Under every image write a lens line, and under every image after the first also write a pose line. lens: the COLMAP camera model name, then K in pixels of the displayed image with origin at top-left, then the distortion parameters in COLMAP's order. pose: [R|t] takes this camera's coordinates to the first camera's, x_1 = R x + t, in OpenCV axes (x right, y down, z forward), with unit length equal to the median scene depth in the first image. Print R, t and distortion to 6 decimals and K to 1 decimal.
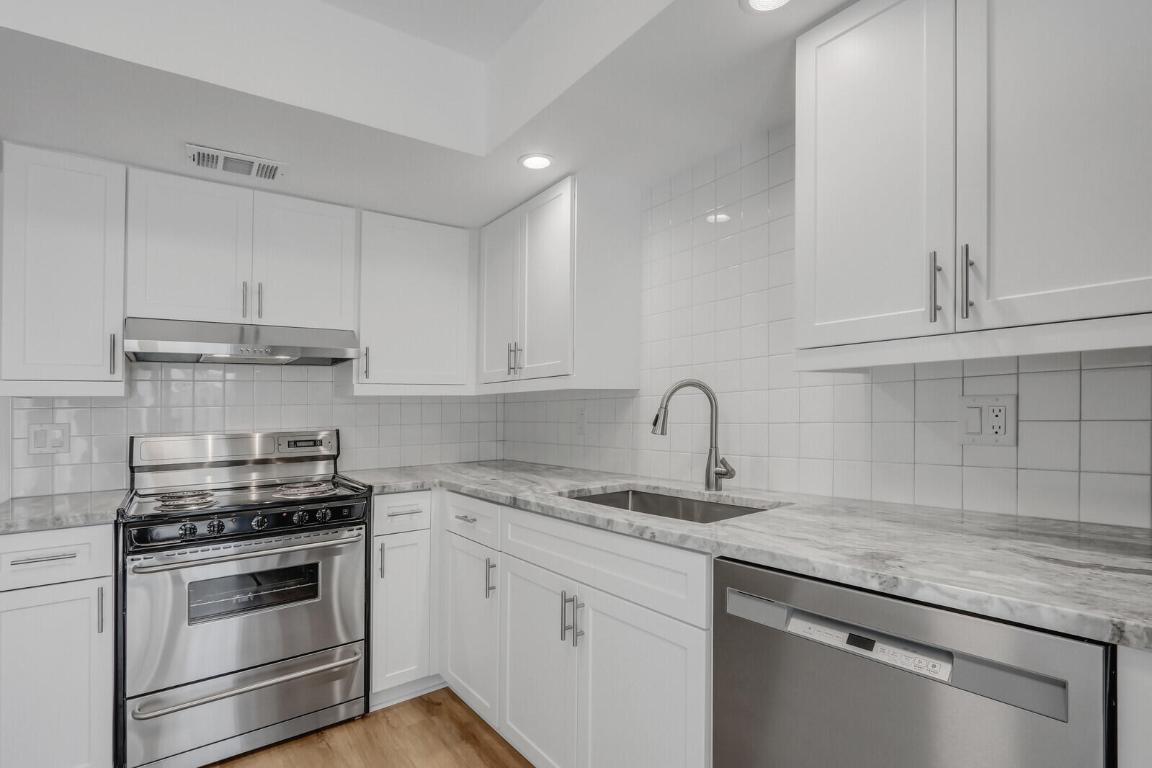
lens RADIAL K [[536.0, 0, 578.3], [0, 536.0, 398.9], [0, 0, 1]] dist [-0.013773, -0.000052]
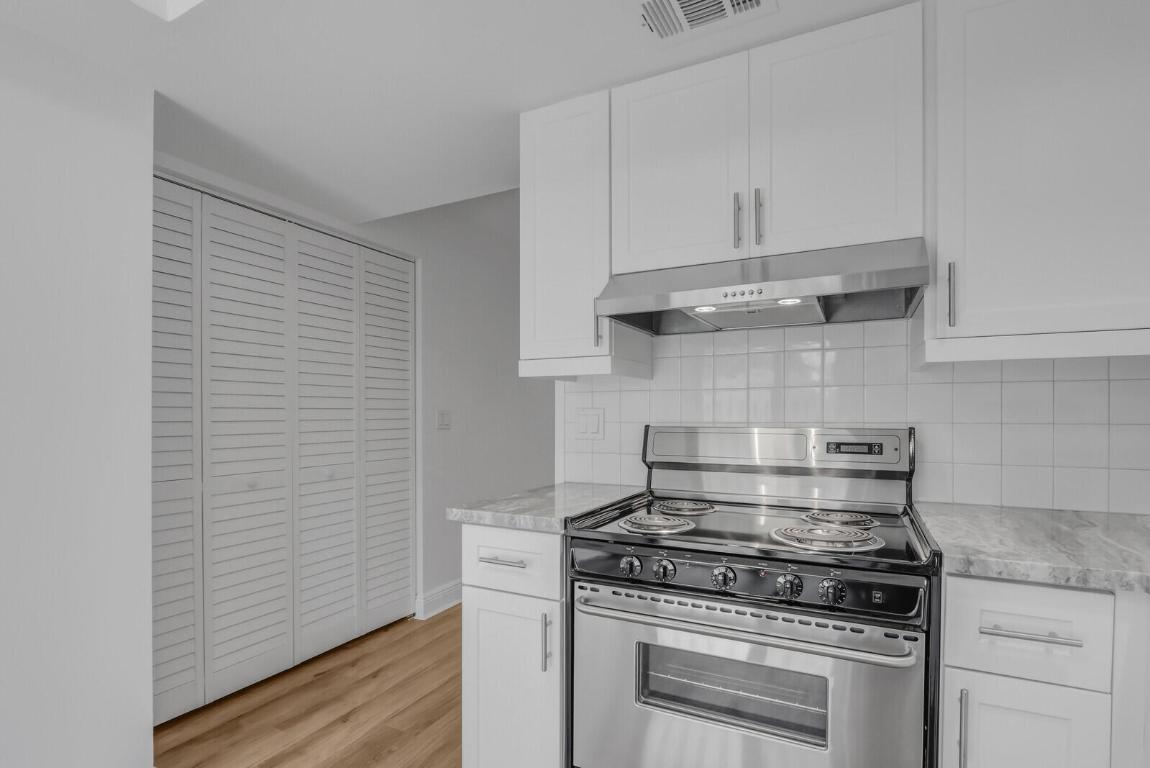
lens RADIAL K [[550.5, 0, 580.3], [0, 550.5, 404.7], [0, 0, 1]] dist [-0.027221, 0.000475]
pose [[0.469622, 0.000829, -0.882867, -0.123659], [0.006617, 0.999968, 0.004458, 0.033888], [0.882843, -0.007935, 0.469602, 0.507815]]
